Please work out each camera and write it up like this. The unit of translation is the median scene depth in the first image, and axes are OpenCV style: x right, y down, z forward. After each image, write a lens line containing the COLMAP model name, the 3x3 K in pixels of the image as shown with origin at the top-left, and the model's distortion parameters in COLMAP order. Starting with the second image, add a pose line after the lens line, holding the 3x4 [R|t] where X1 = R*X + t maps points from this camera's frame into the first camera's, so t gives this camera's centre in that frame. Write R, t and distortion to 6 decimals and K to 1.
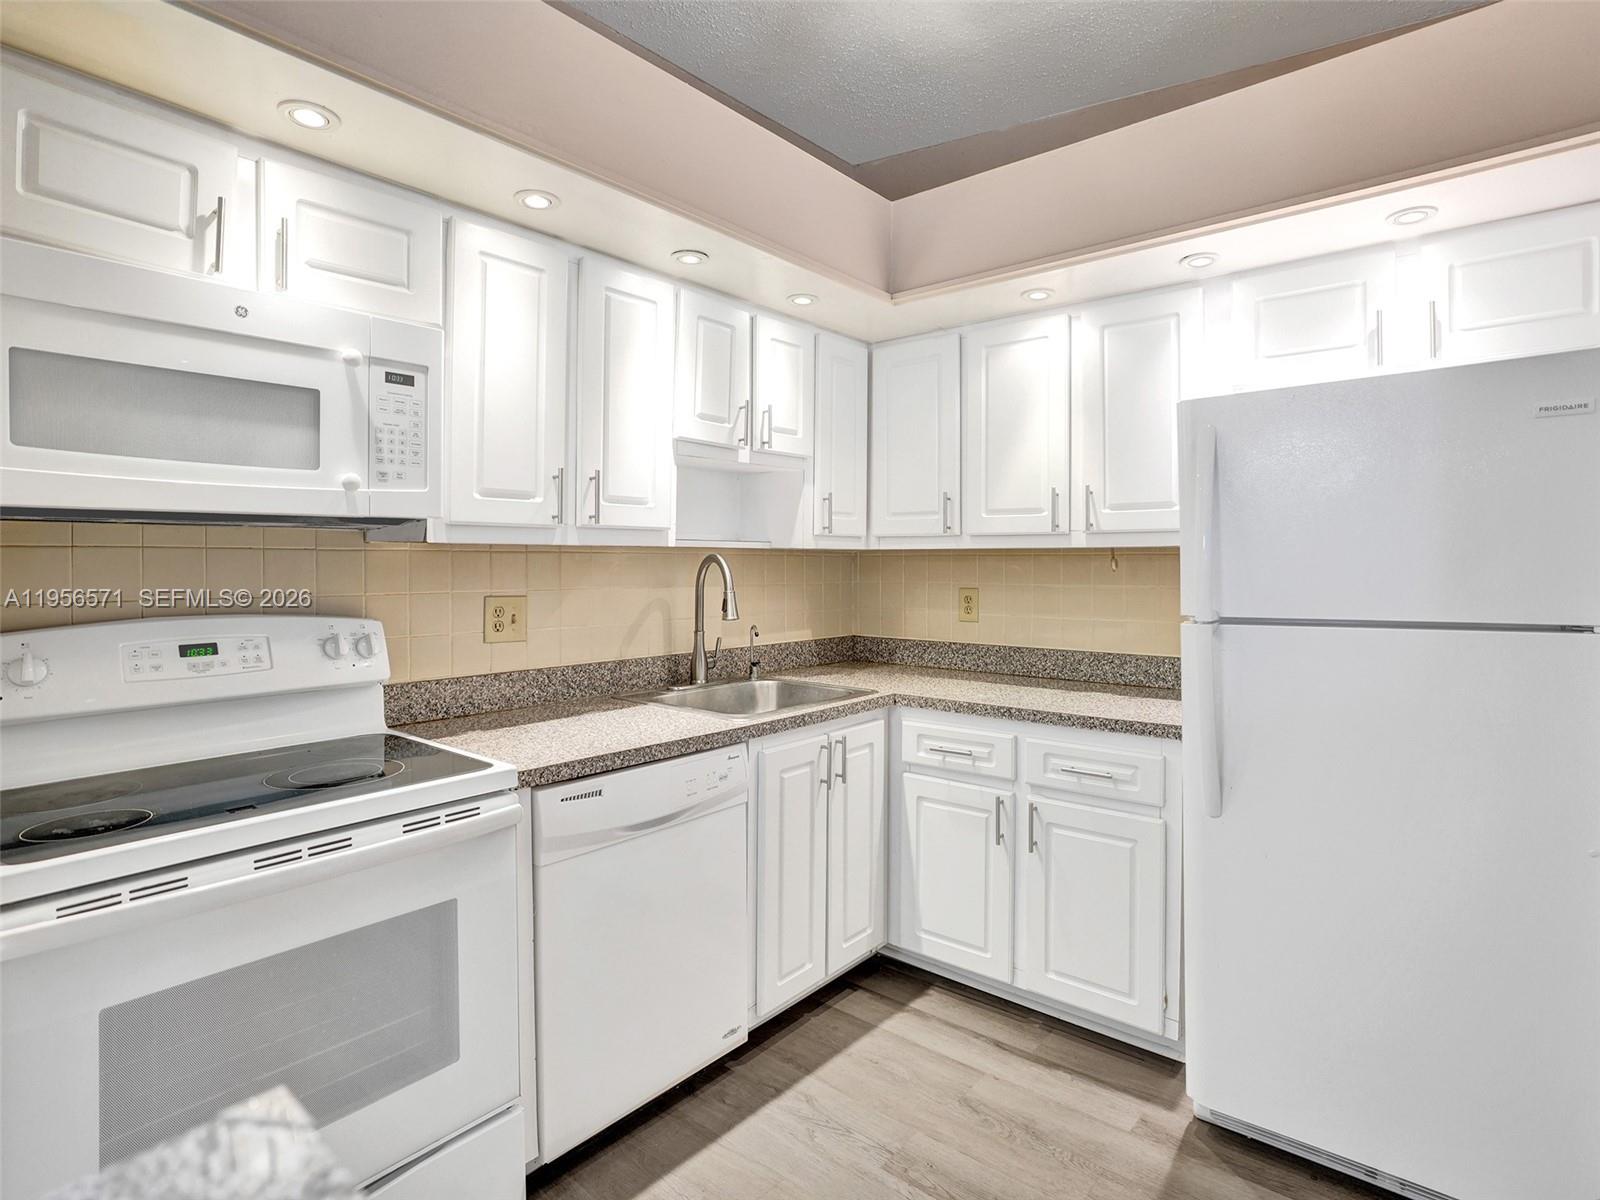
lens RADIAL K [[844.4, 0, 809.4], [0, 844.4, 564.0], [0, 0, 1]] dist [-0.041255, 0.000950]
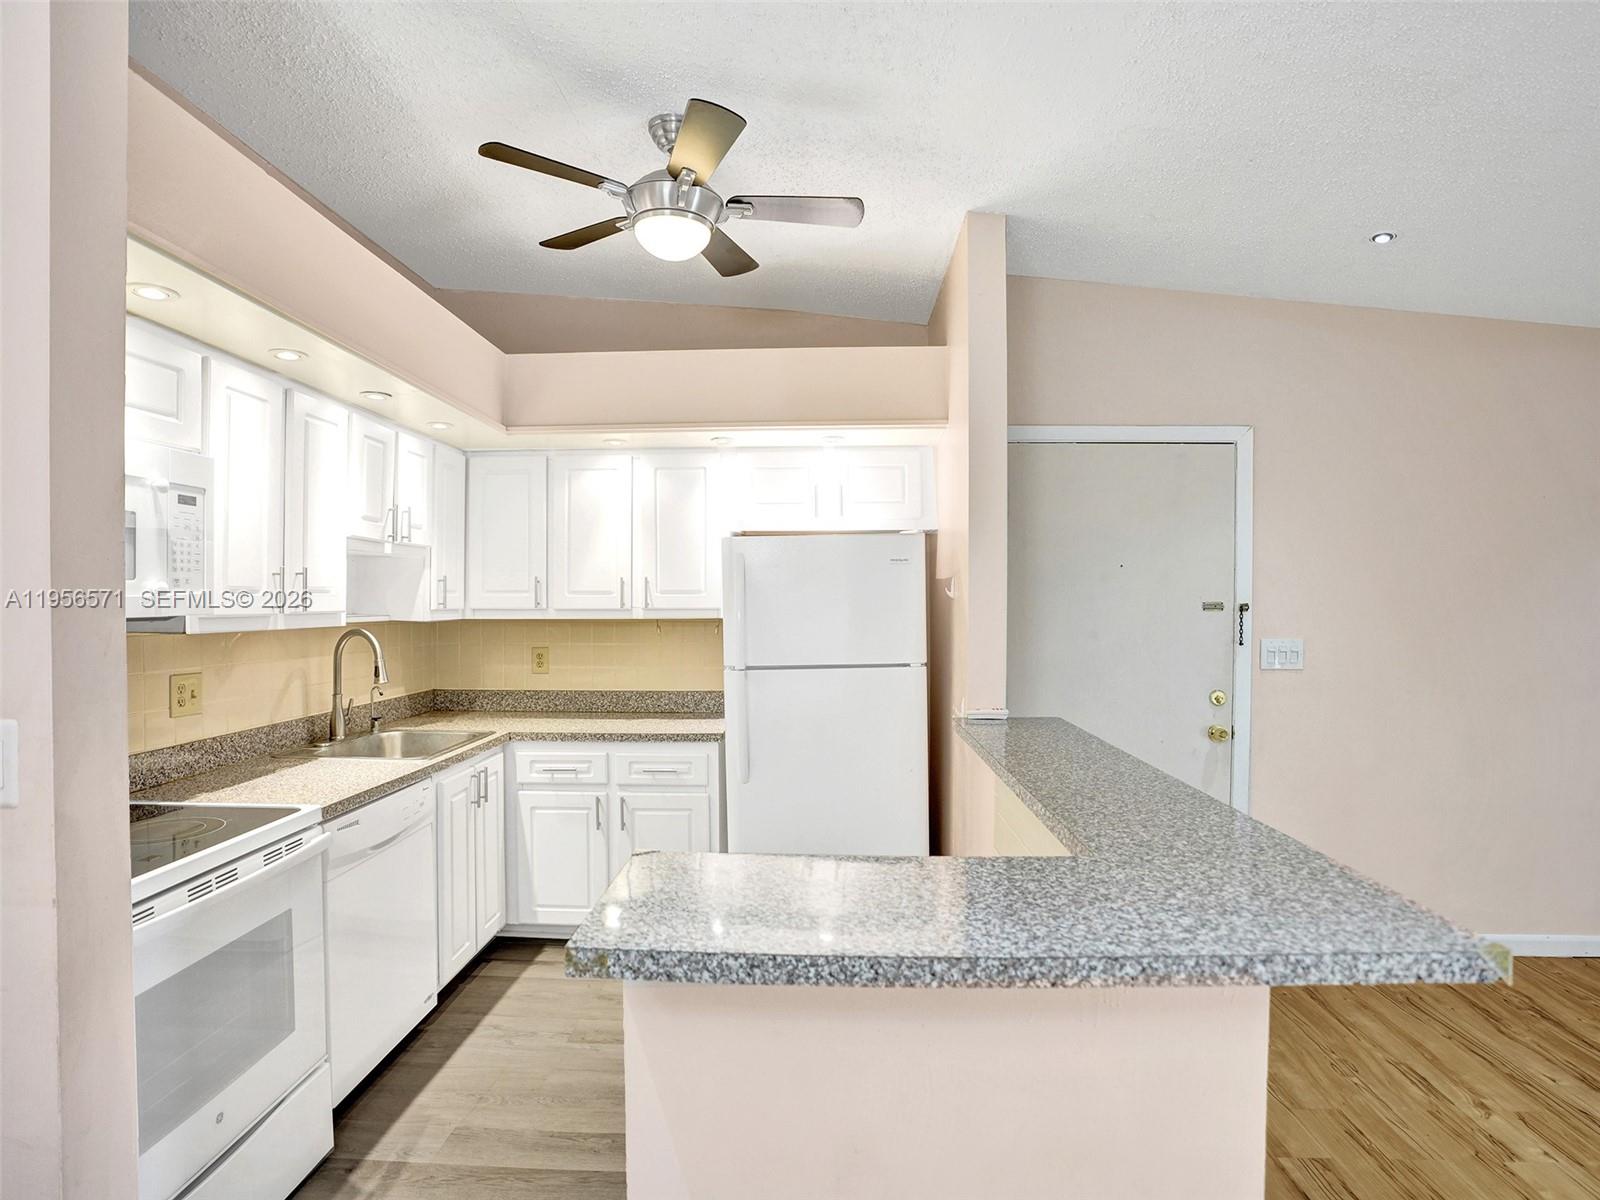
lens RADIAL K [[835.2, 0, 797.7], [0, 835.2, 608.9], [0, 0, 1]] dist [-0.071731, 0.023934]
pose [[0.792797, -0.007907, 0.609435, -0.352021], [0.003858, 0.999961, 0.007954, -0.050123], [-0.609474, -0.003954, 0.792796, -0.315119]]
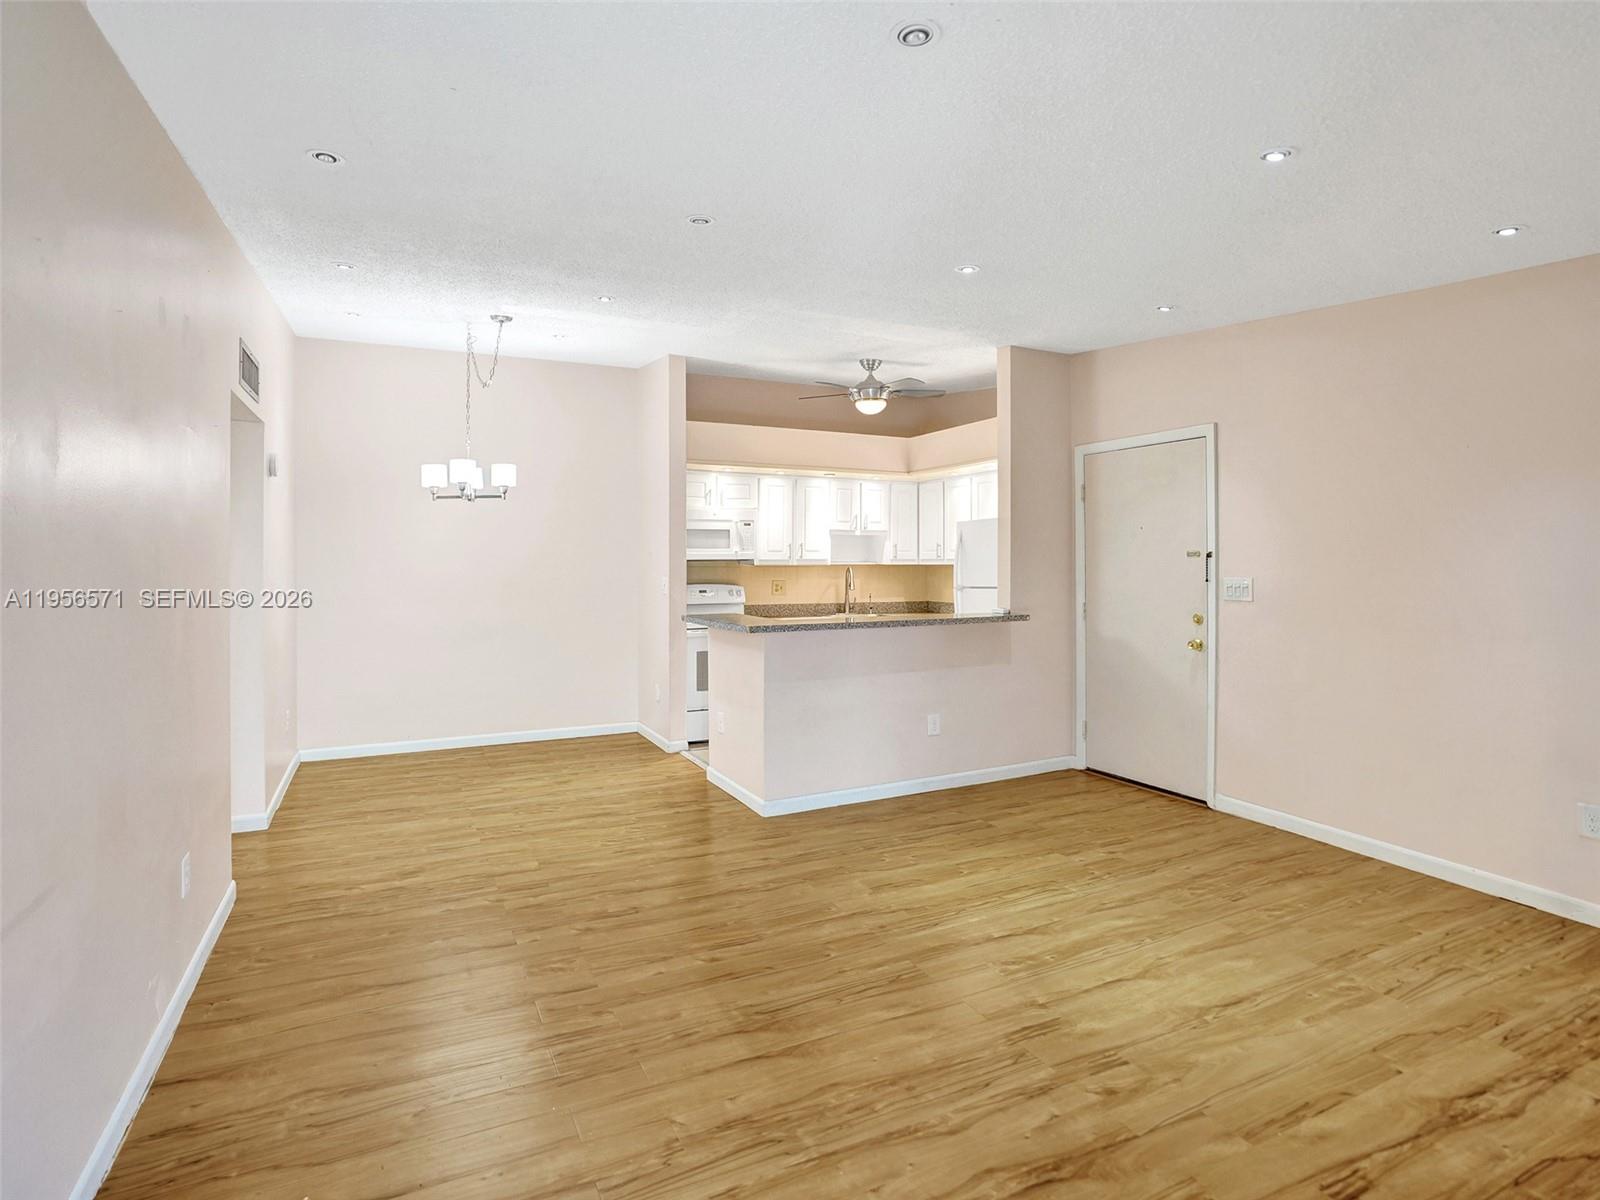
lens RADIAL K [[843.5, 0, 792.0], [0, 843.5, 559.8], [0, 0, 1]] dist [-0.043600, 0.000769]
pose [[0.910948, -0.005071, -0.412490, 0.960625], [0.001813, 0.999964, -0.008291, -0.013247], [0.412518, 0.006805, 0.910924, -1.816155]]
